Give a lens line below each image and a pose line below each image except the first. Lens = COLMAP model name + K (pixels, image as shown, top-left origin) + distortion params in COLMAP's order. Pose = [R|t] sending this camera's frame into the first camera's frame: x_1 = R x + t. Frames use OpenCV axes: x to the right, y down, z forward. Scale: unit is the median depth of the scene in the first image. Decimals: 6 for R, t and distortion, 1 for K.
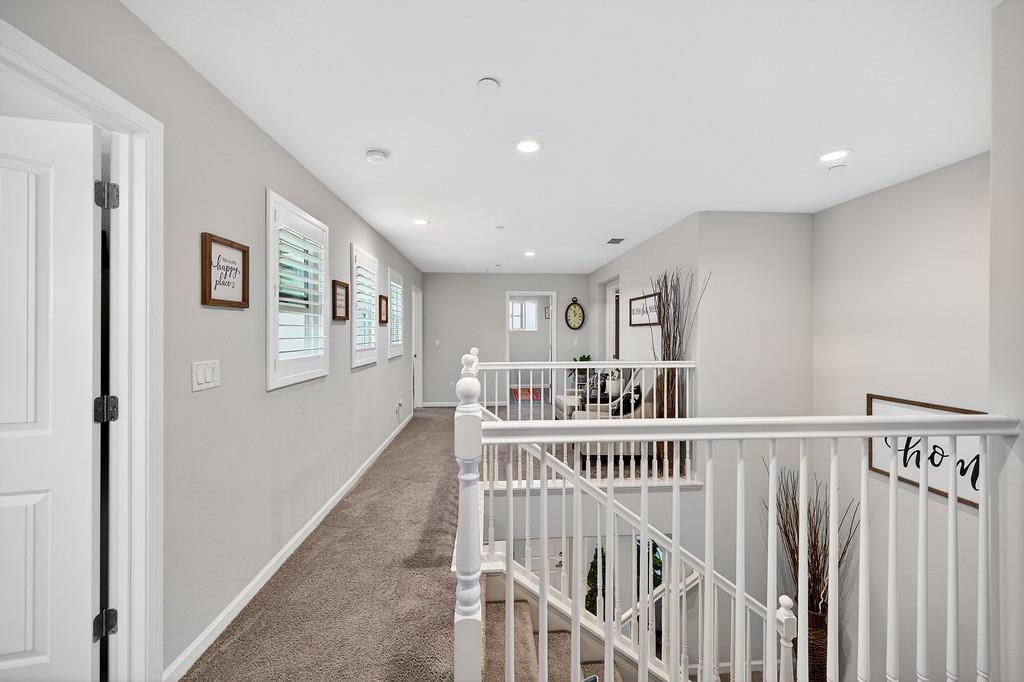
lens RADIAL K [[412.8, 0, 511.4], [0, 412.8, 337.1], [0, 0, 1]] dist [0.001022, 0.000042]
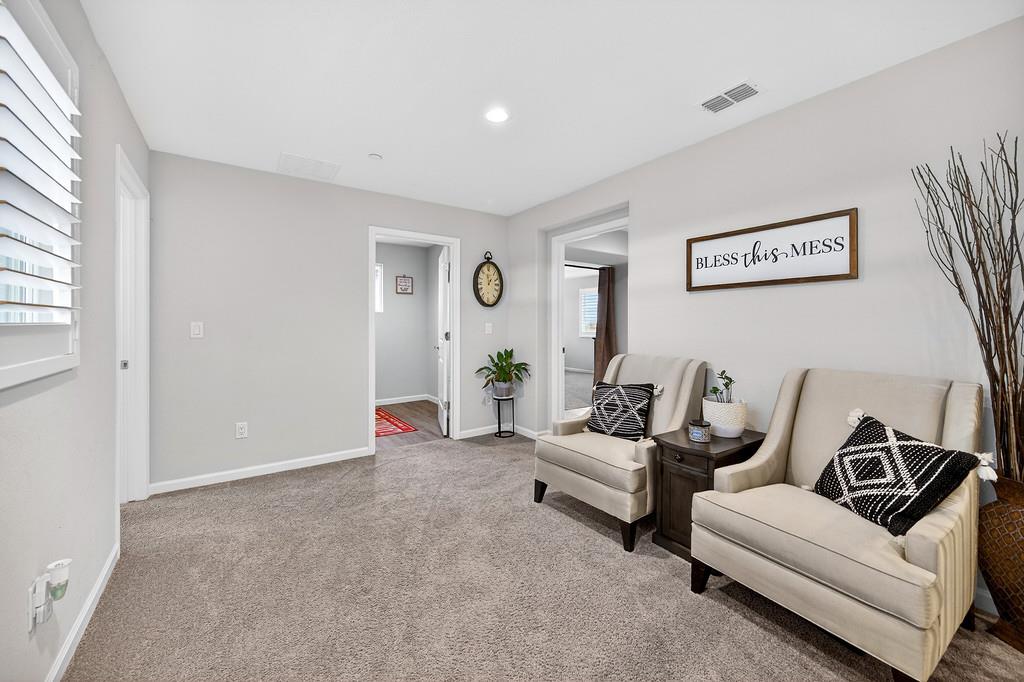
lens RADIAL K [[406.9, 0, 512.6], [0, 406.9, 329.1], [0, 0, 1]] dist [0.001021, 0.000075]
pose [[0.848623, -0.004013, 0.528983, -0.127062], [0.006146, 0.999979, -0.002274, 0.015627], [-0.528962, 0.005181, 0.848630, 0.492869]]
